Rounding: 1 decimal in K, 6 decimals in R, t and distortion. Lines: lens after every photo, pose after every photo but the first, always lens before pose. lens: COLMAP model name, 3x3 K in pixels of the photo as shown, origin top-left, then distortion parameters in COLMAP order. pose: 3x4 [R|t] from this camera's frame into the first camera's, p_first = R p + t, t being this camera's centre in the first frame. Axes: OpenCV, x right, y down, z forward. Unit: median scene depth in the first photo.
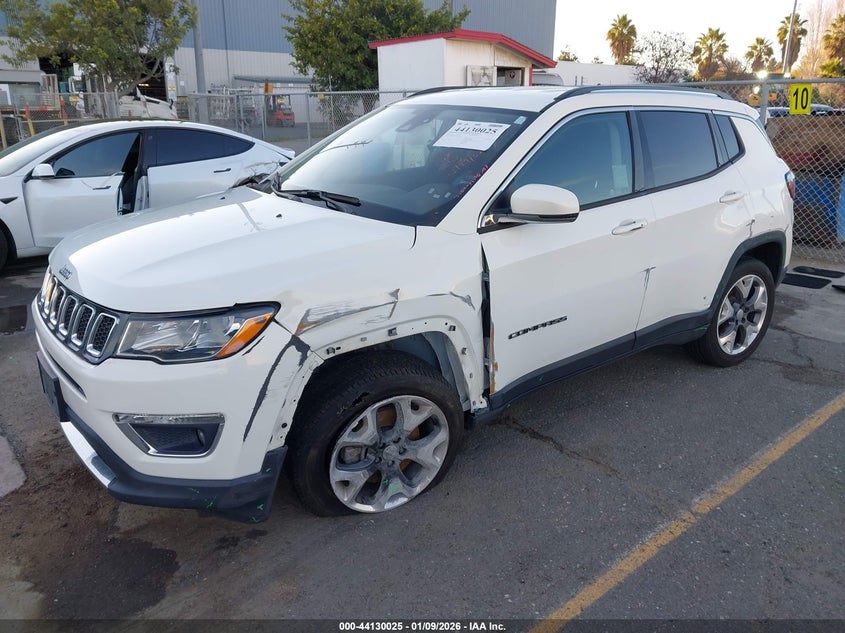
lens RADIAL K [[703.8, 0, 422.5], [0, 703.8, 316.5], [0, 0, 1]] dist [0.011048, 0.010472]
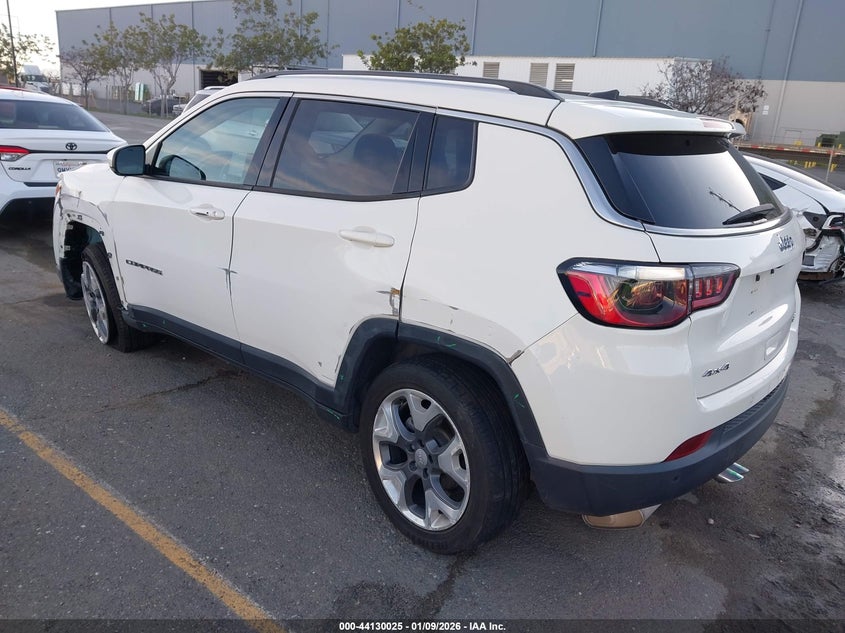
lens RADIAL K [[703.8, 0, 422.5], [0, 703.8, 316.5], [0, 0, 1]] dist [0.011048, 0.010472]
pose [[0.123340, 0.268757, -0.955278, 1.243295], [-0.359733, 0.909263, 0.209365, -0.294984], [0.924867, 0.317822, 0.208829, 1.081654]]
